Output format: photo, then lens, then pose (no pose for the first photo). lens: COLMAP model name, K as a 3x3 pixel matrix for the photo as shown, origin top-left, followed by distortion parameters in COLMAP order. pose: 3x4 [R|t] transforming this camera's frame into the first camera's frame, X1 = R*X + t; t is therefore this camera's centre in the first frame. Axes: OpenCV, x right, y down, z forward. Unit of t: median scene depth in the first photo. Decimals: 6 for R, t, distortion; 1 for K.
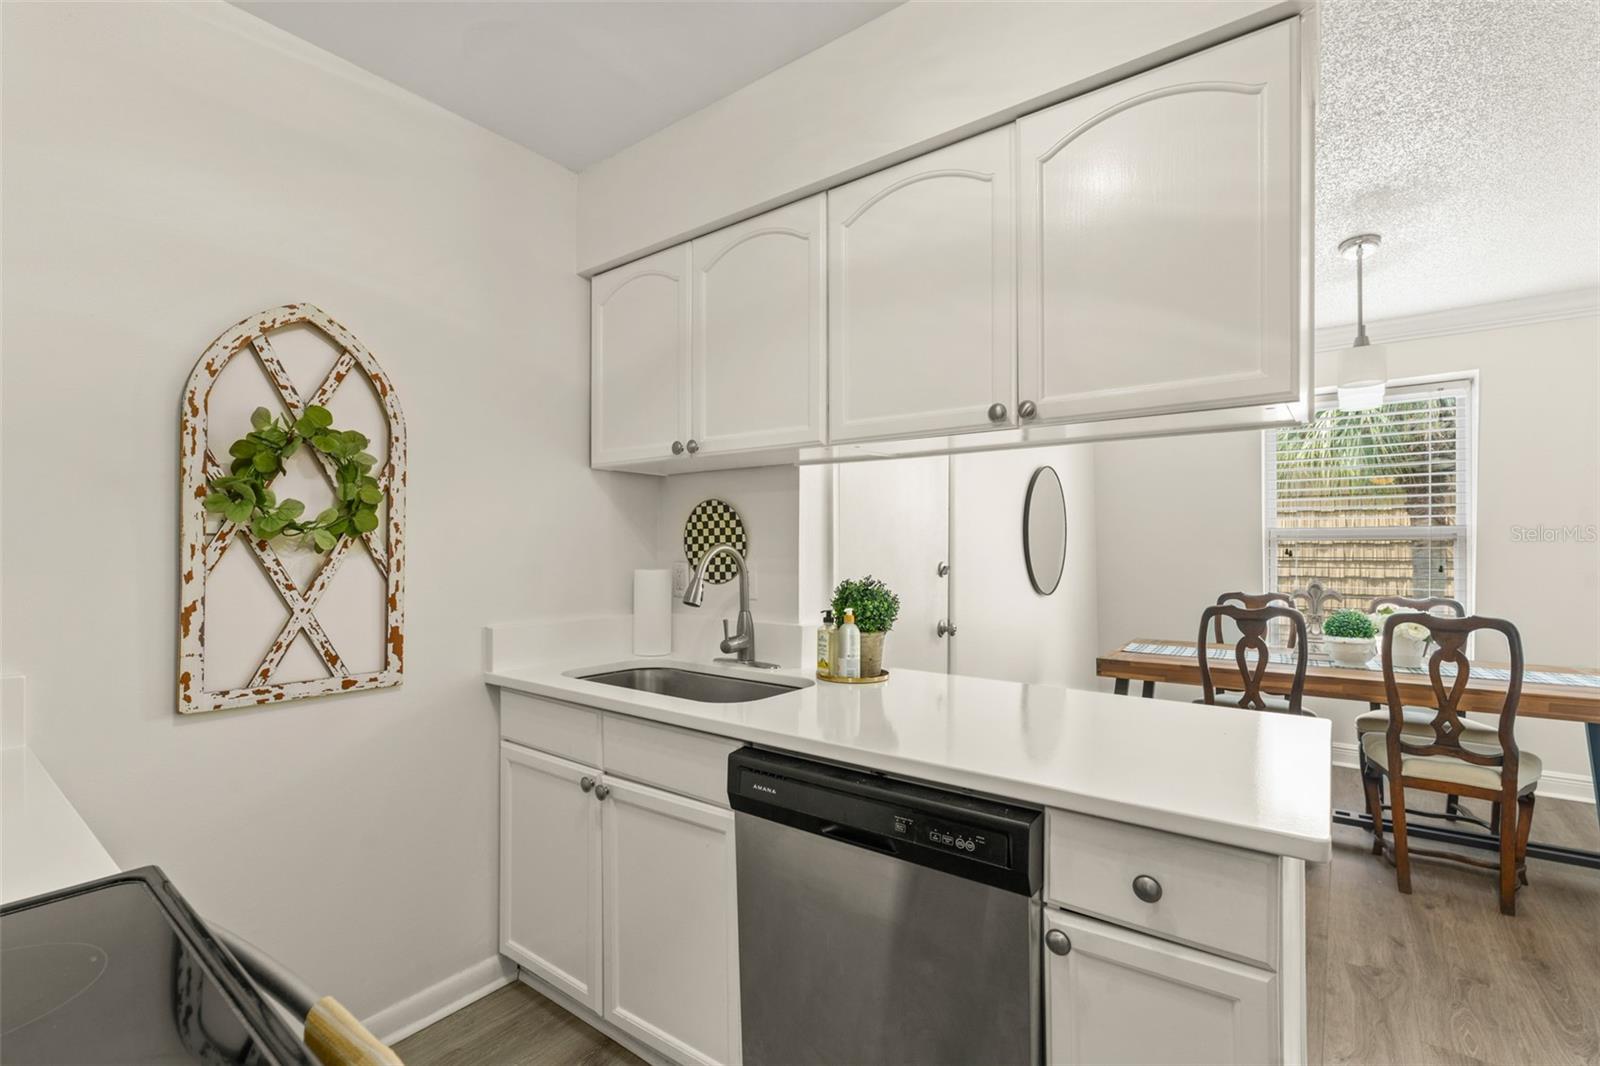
lens RADIAL K [[712.0, 0, 793.5], [0, 712.0, 549.2], [0, 0, 1]] dist [-0.000424, 0.000462]
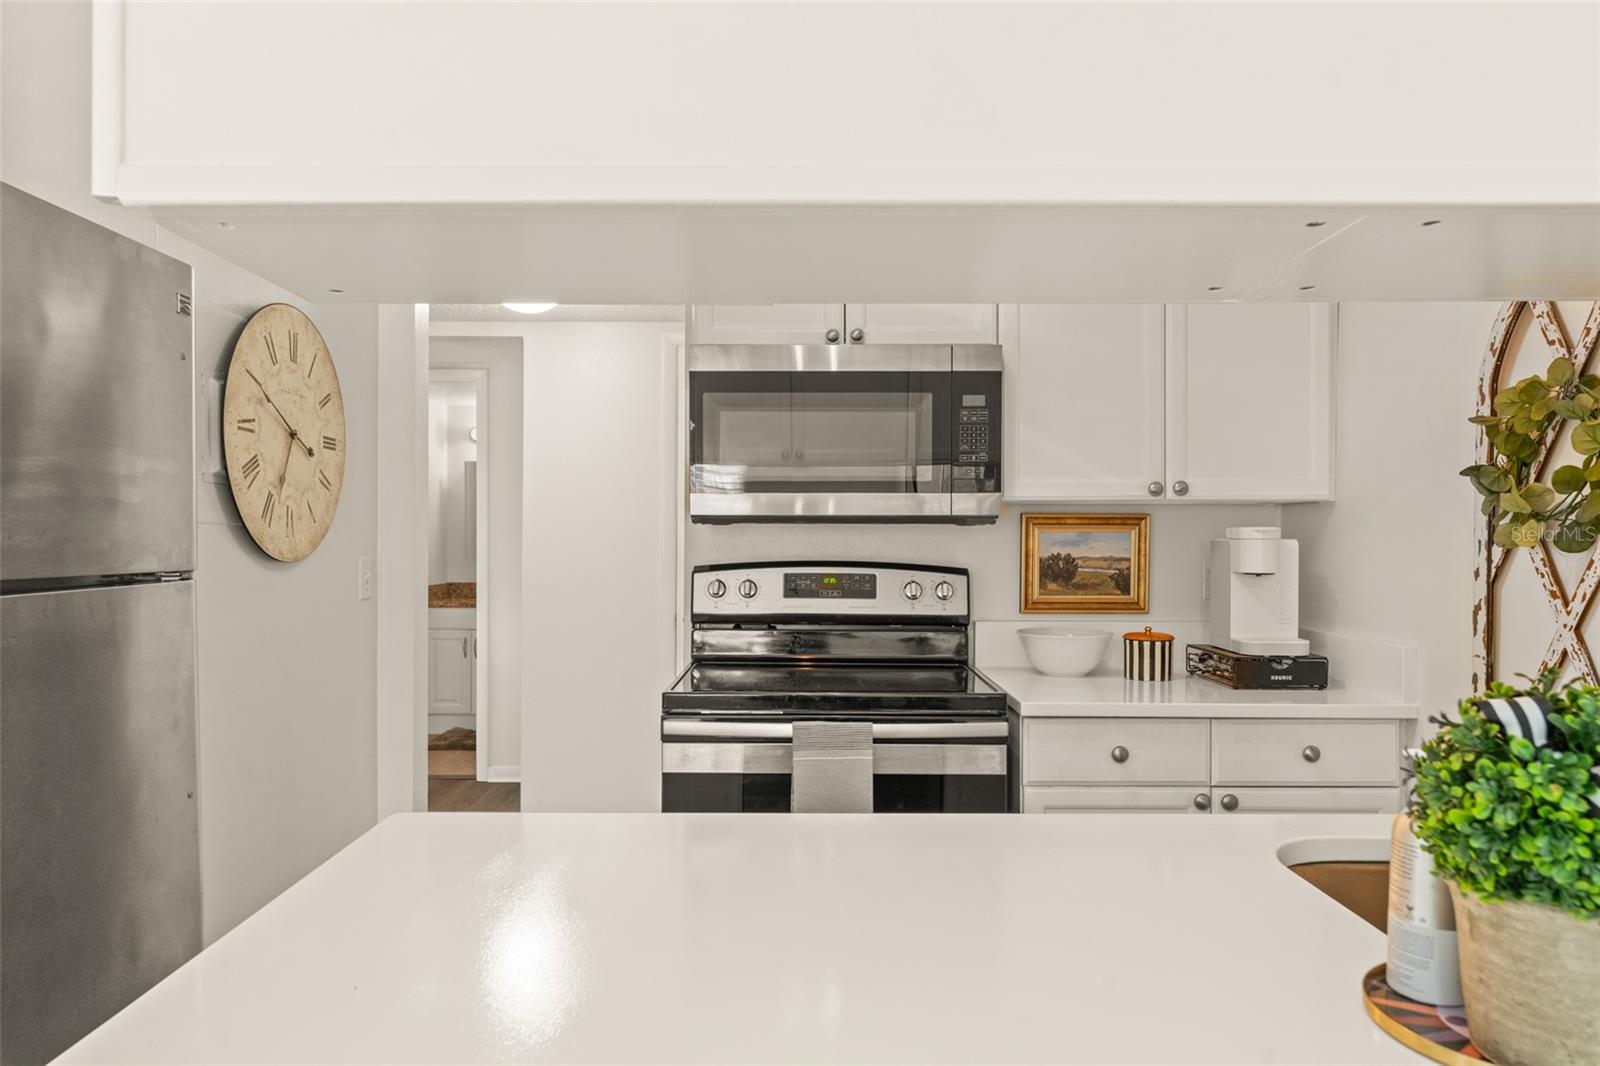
lens RADIAL K [[1040.7, 0, 798.5], [0, 1040.7, 540.7], [0, 0, 1]] dist [0.000179, 0.000753]
pose [[-0.788566, -0.000789, -0.614950, 0.460519], [-0.008357, 0.999921, 0.009434, -0.006921], [0.614894, 0.012578, -0.788510, 0.972433]]
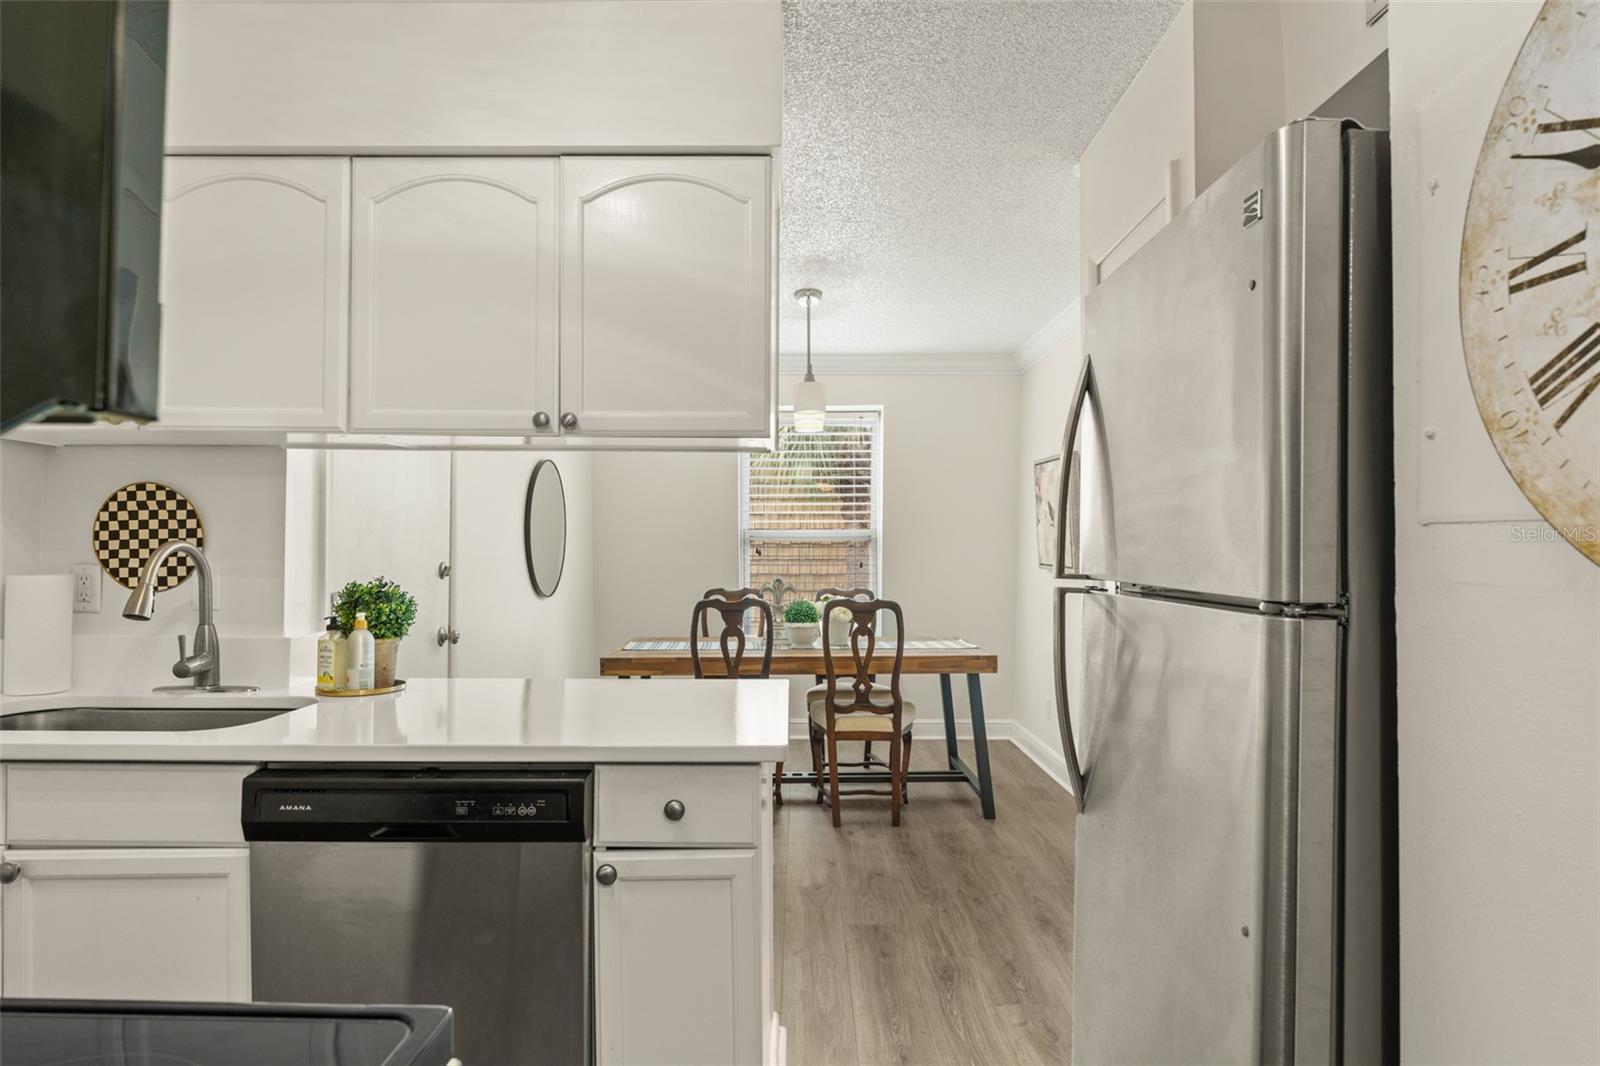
lens RADIAL K [[845.1, 0, 800.0], [0, 845.1, 533.0], [0, 0, 1]] dist [-0.000277, -0.000026]
pose [[0.790778, 0.012169, 0.611983, -0.118701], [-0.000706, 0.999820, -0.018968, 0.001753], [-0.612103, 0.014567, 0.790644, -0.159117]]
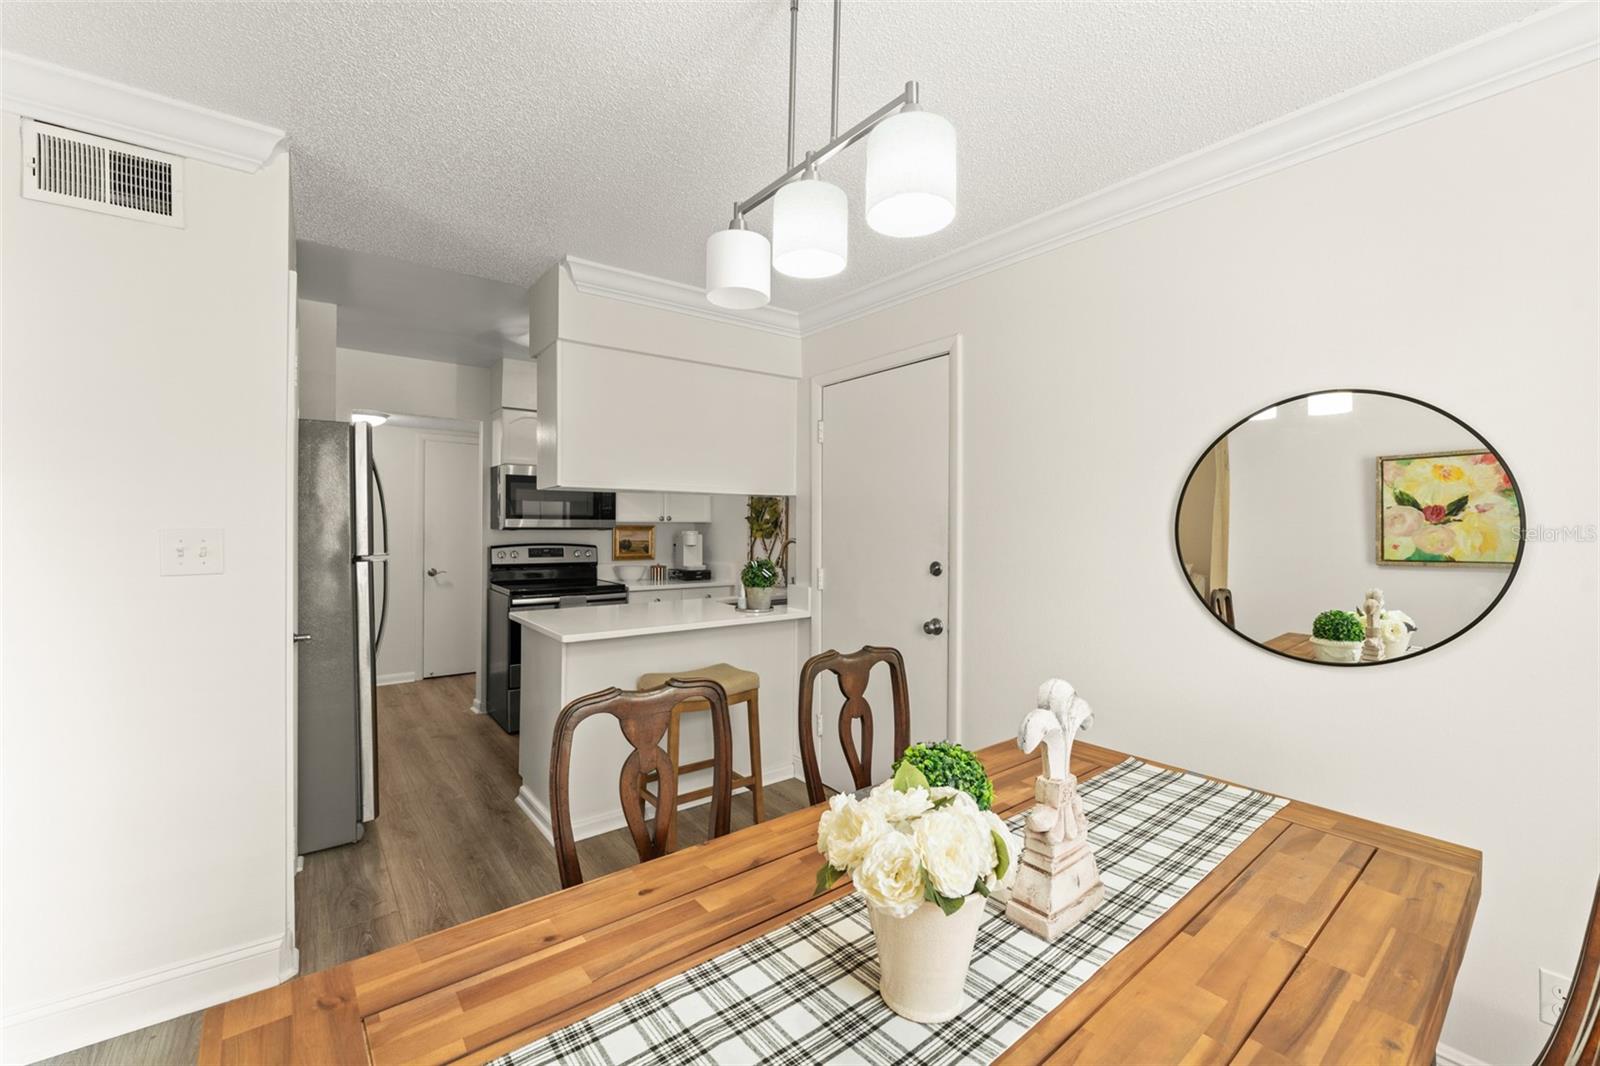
lens RADIAL K [[642.2, 0, 800.0], [0, 642.2, 533.0], [0, 0, 1]] dist [0.000384, 0.000022]
pose [[-0.245312, 0.007983, -0.969411, 1.441590], [-0.013514, 0.999841, 0.011654, -0.038766], [0.969350, 0.015959, -0.245165, 1.302489]]
